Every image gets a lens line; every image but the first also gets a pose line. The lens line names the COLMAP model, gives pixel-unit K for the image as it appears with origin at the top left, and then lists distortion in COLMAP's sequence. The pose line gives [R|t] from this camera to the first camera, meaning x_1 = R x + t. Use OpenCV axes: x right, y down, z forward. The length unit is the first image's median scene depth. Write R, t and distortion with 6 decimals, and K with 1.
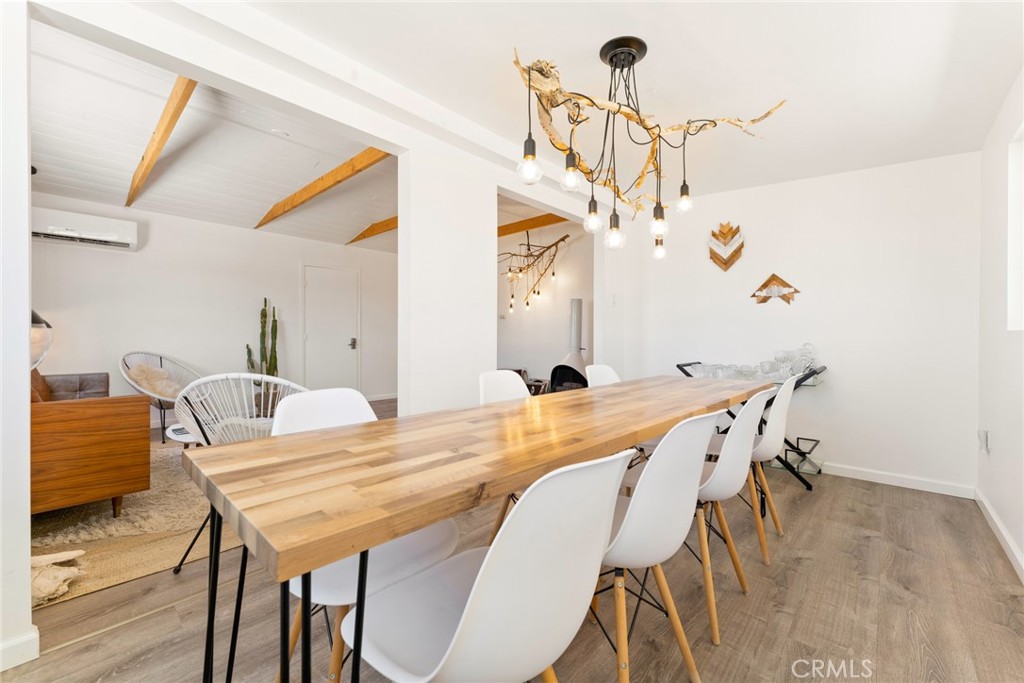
lens RADIAL K [[413.0, 0, 504.0], [0, 413.0, 338.2], [0, 0, 1]] dist [0.000389, 0.000174]
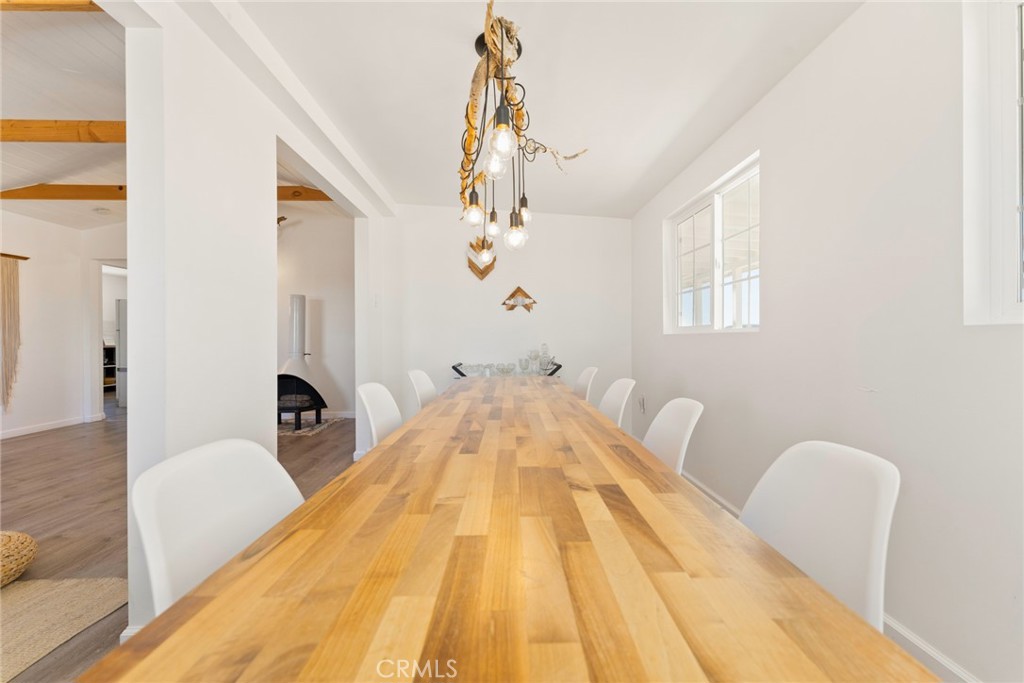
lens RADIAL K [[413.7, 0, 518.7], [0, 413.7, 345.3], [0, 0, 1]] dist [0.000768, 0.000122]
pose [[0.706356, -0.015386, 0.707689, -0.200139], [0.007250, 0.999869, 0.014502, -0.001747], [-0.707819, -0.005113, 0.706375, 0.144585]]
